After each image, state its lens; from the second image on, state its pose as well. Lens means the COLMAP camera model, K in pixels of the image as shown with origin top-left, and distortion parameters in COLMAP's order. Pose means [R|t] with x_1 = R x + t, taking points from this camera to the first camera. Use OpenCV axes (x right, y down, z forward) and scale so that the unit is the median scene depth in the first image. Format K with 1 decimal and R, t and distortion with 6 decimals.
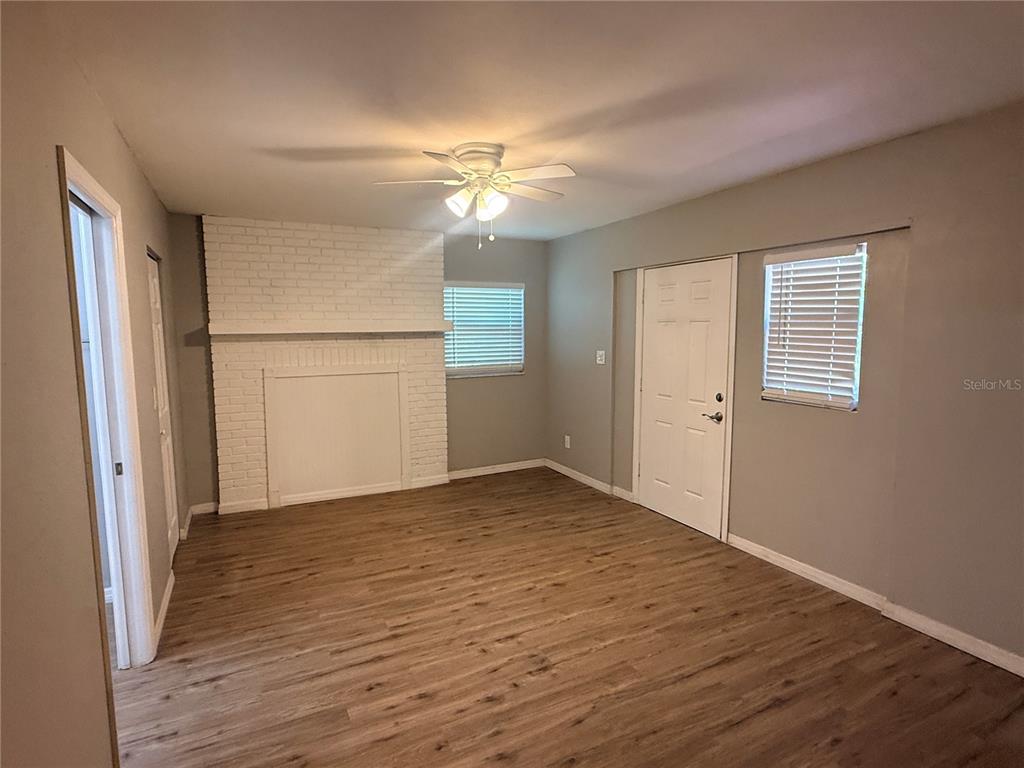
lens RADIAL K [[547.2, 0, 505.5], [0, 547.2, 380.9], [0, 0, 1]] dist [-0.008552, 0.008050]
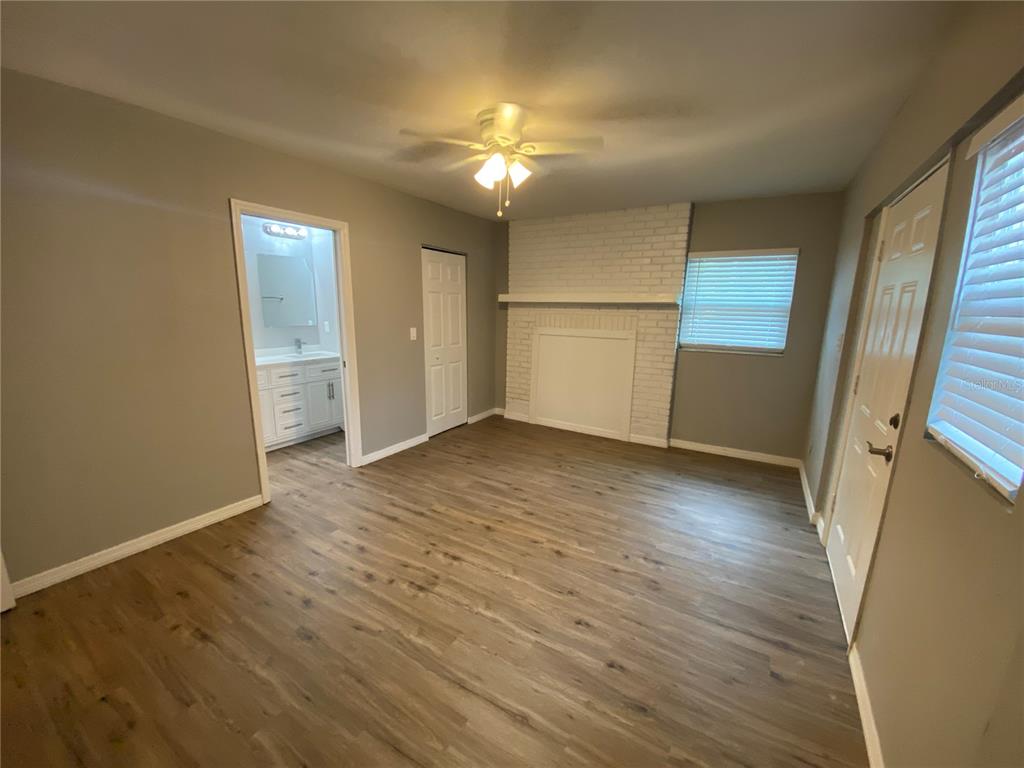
lens RADIAL K [[411.1, 0, 519.3], [0, 411.1, 387.7], [0, 0, 1]] dist [0.003326, -0.005200]
pose [[0.544687, 0.188539, -0.817171, 0.640472], [-0.105665, 0.982065, 0.156153, -0.038912], [0.831956, 0.001292, 0.554840, 0.537599]]
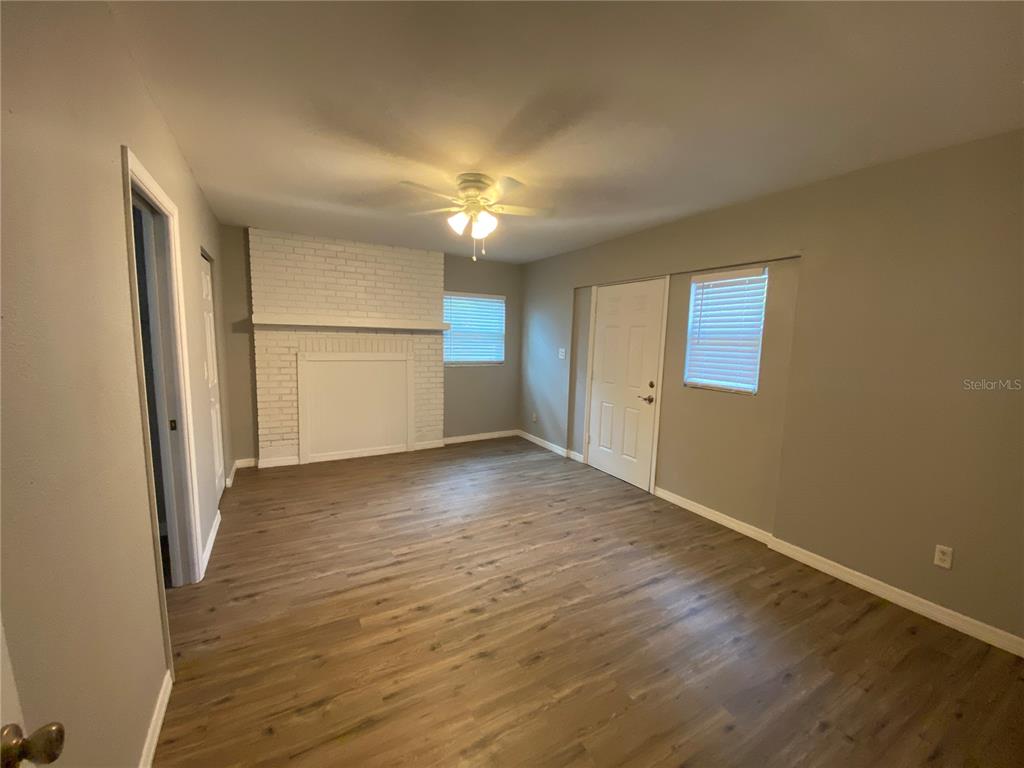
lens RADIAL K [[411.1, 0, 508.5], [0, 411.1, 384.4], [0, 0, 1]] dist [0.003326, -0.005200]
pose [[0.997764, 0.029048, 0.060188, -0.015905], [-0.030370, 0.999314, 0.021176, 0.022956], [-0.059532, -0.022956, 0.997962, 0.033700]]
